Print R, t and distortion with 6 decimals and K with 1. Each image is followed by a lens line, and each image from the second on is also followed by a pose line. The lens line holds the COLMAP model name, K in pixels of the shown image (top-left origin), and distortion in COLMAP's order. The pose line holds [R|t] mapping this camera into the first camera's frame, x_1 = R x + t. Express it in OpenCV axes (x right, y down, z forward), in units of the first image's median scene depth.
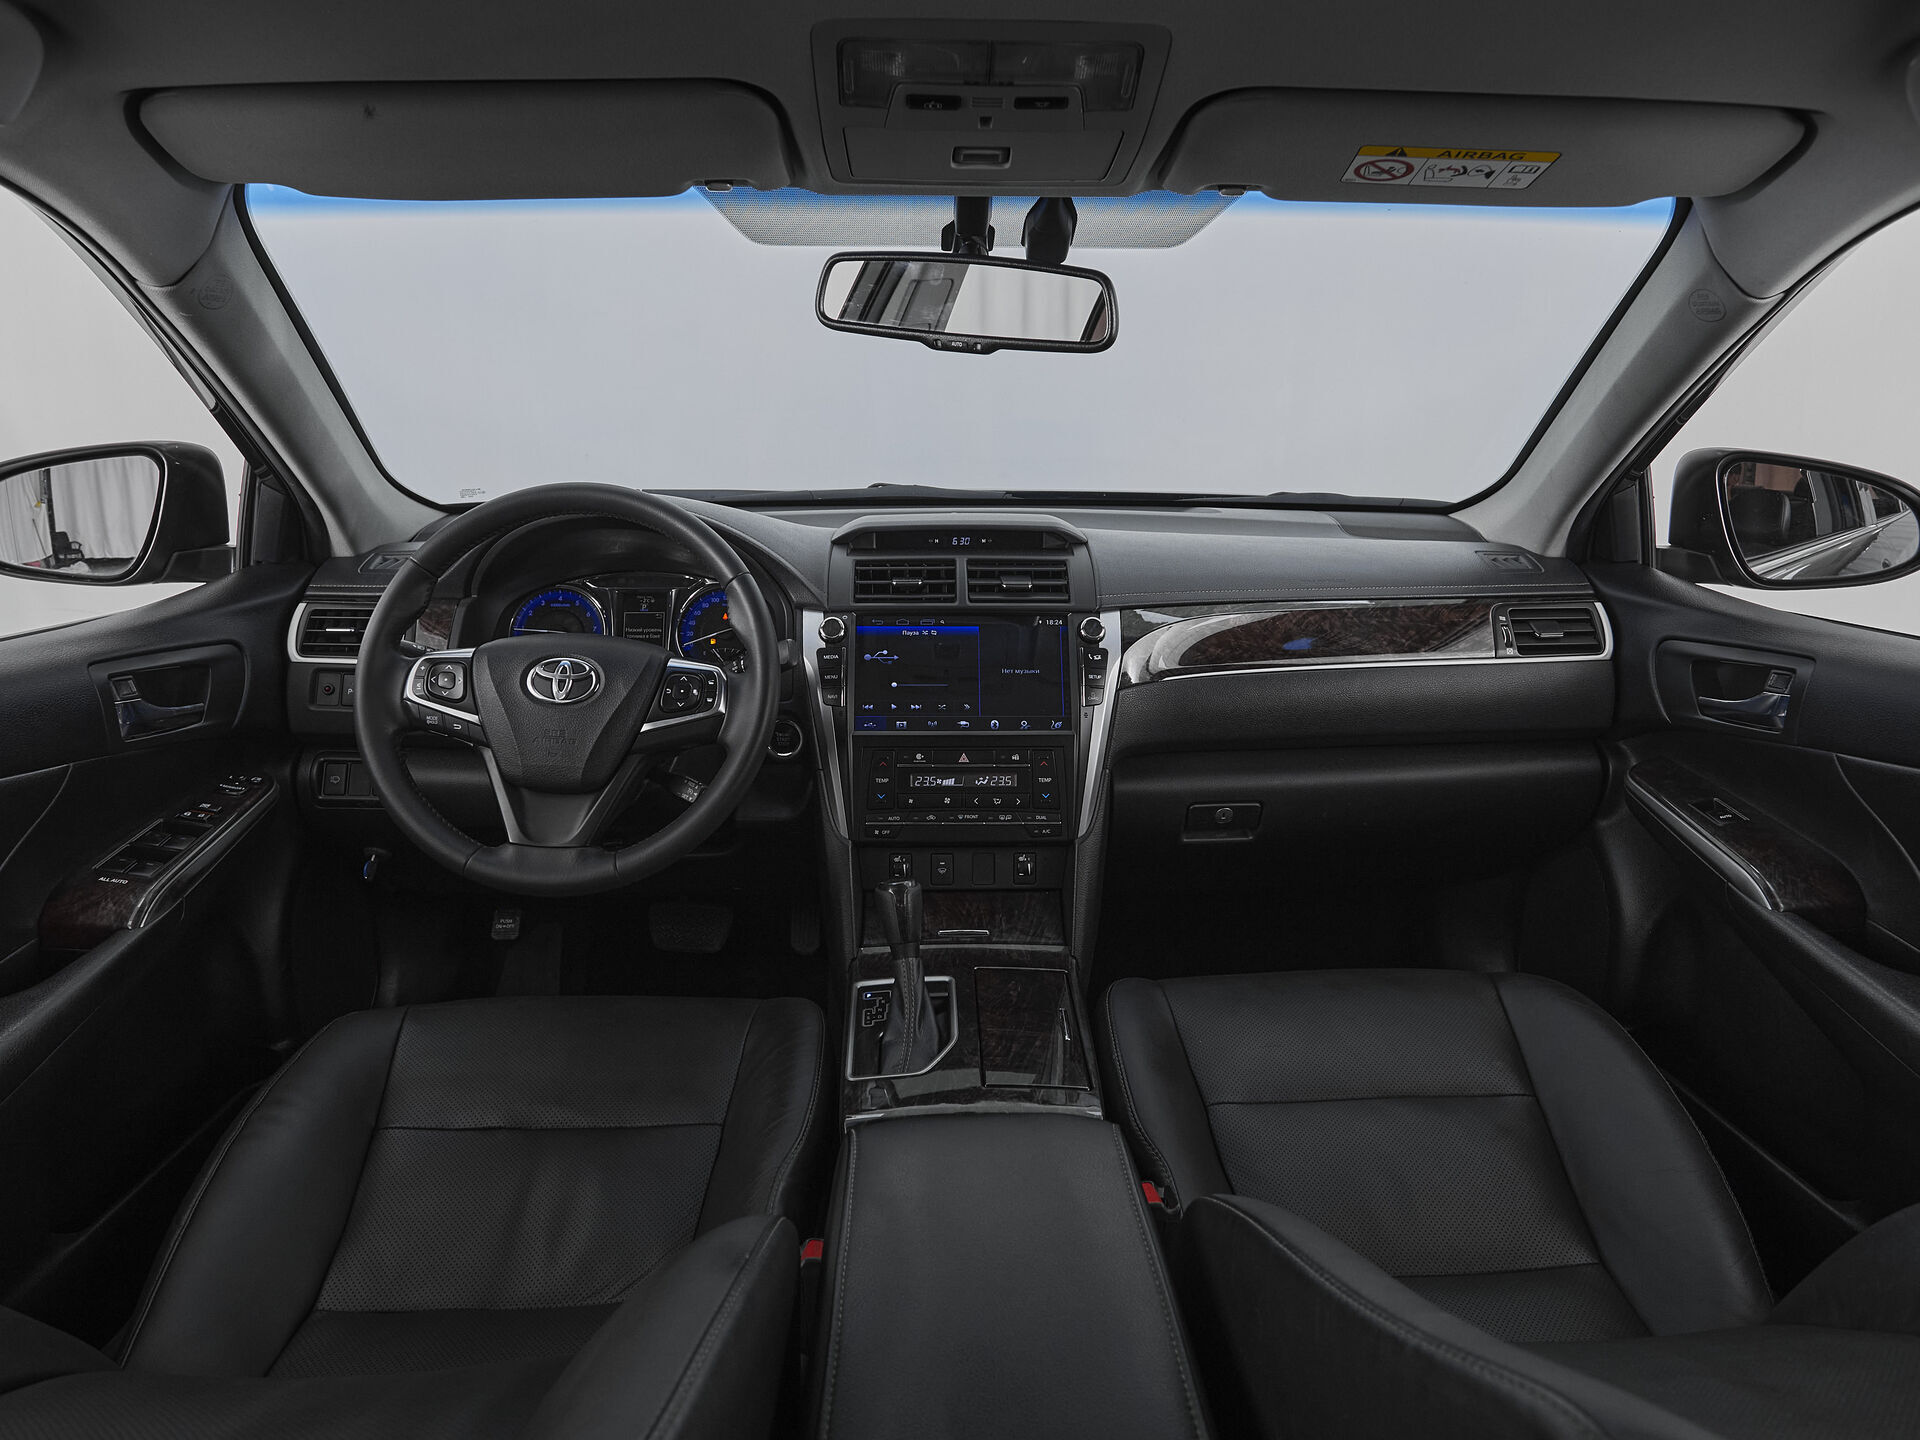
lens RADIAL K [[1235.0, 0, 958.4], [0, 1235.0, 678.2], [0, 0, 1]] dist [0.001491, 0.000652]
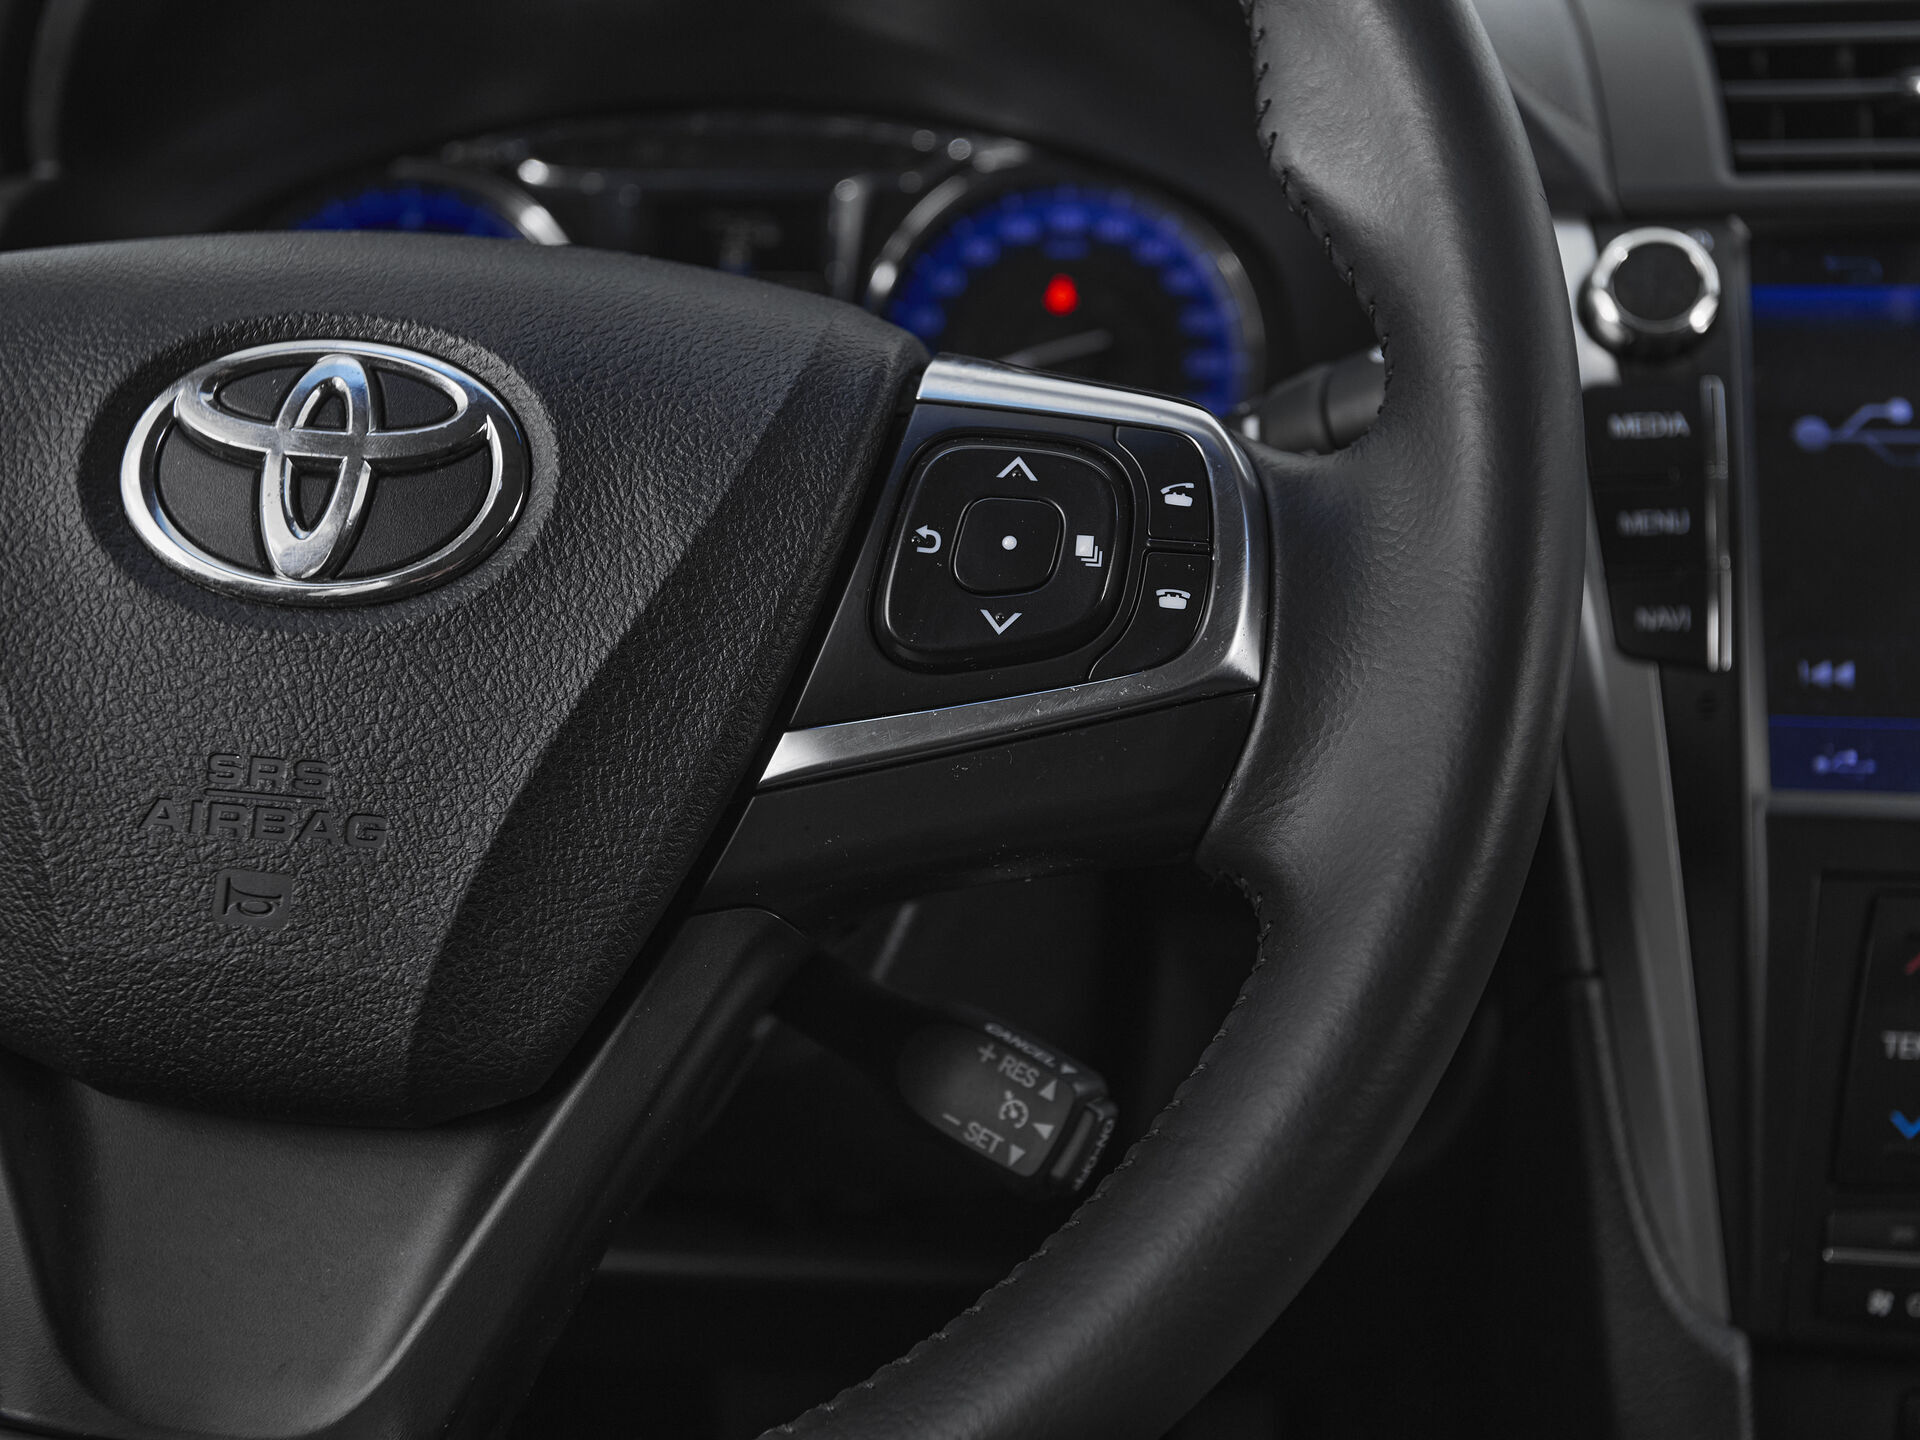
lens RADIAL K [[2348.8, 0, 960.0], [0, 2348.8, 720.0], [0, 0, 1]] dist [0.005621, 0.055823]
pose [[0.991973, 0.026398, -0.123661, -0.167569], [-0.022292, 0.999157, 0.034473, 0.020631], [0.124467, -0.031440, 0.991726, 0.602106]]
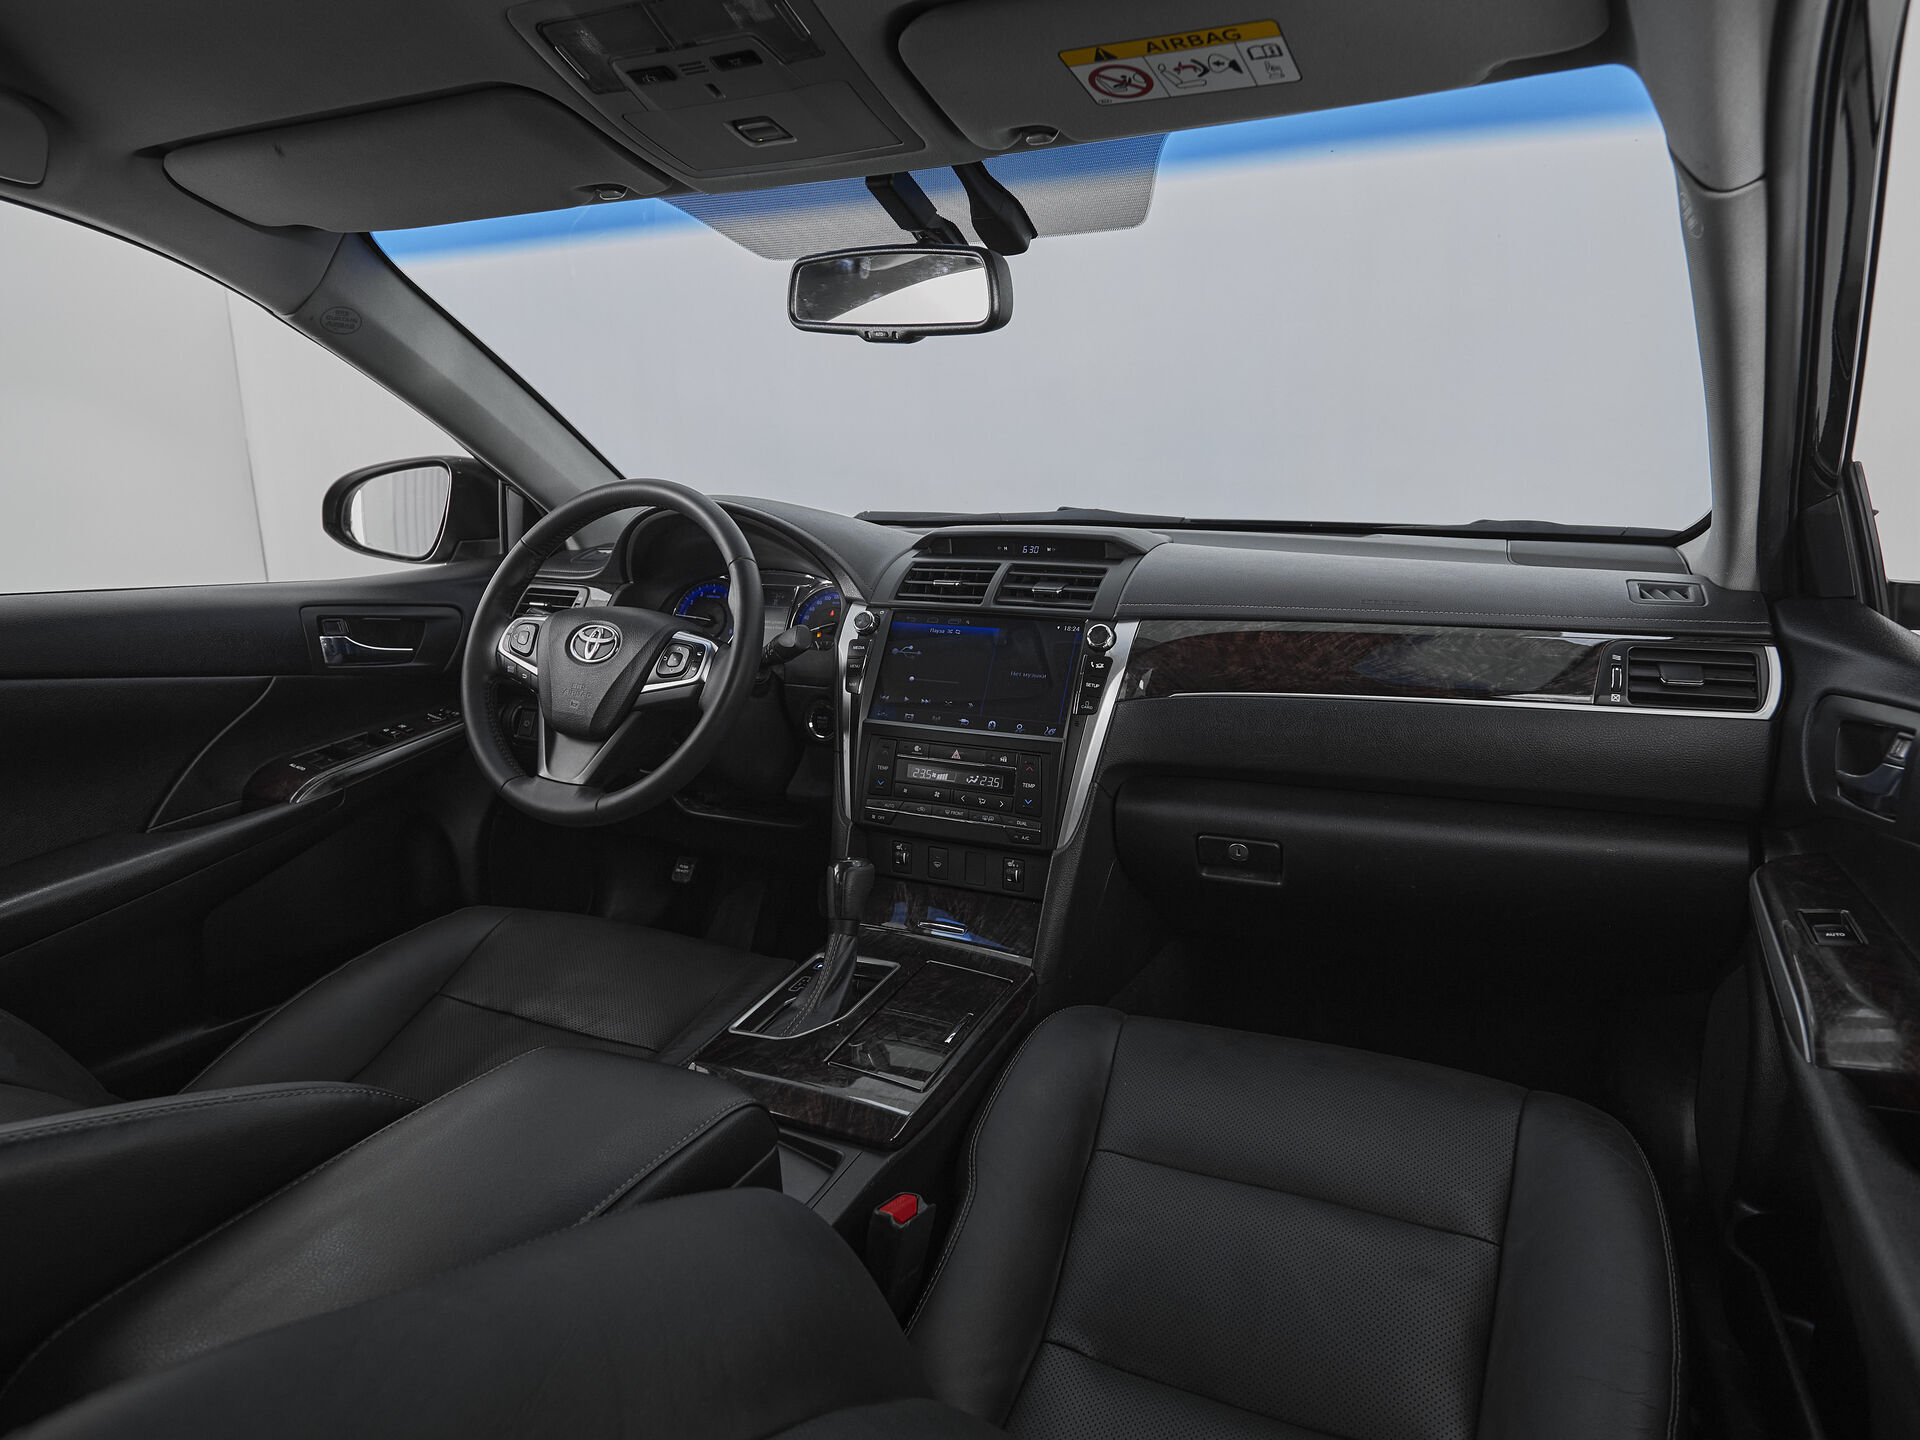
lens RADIAL K [[1128.7, 0, 970.5], [0, 1128.7, 688.0], [0, 0, 1]] dist [0.000131, 0.000071]
pose [[0.898021, 0.076975, -0.433167, 0.408505], [-0.094617, 0.995327, -0.019285, 0.027039], [0.429658, 0.058303, 0.901107, 0.168576]]
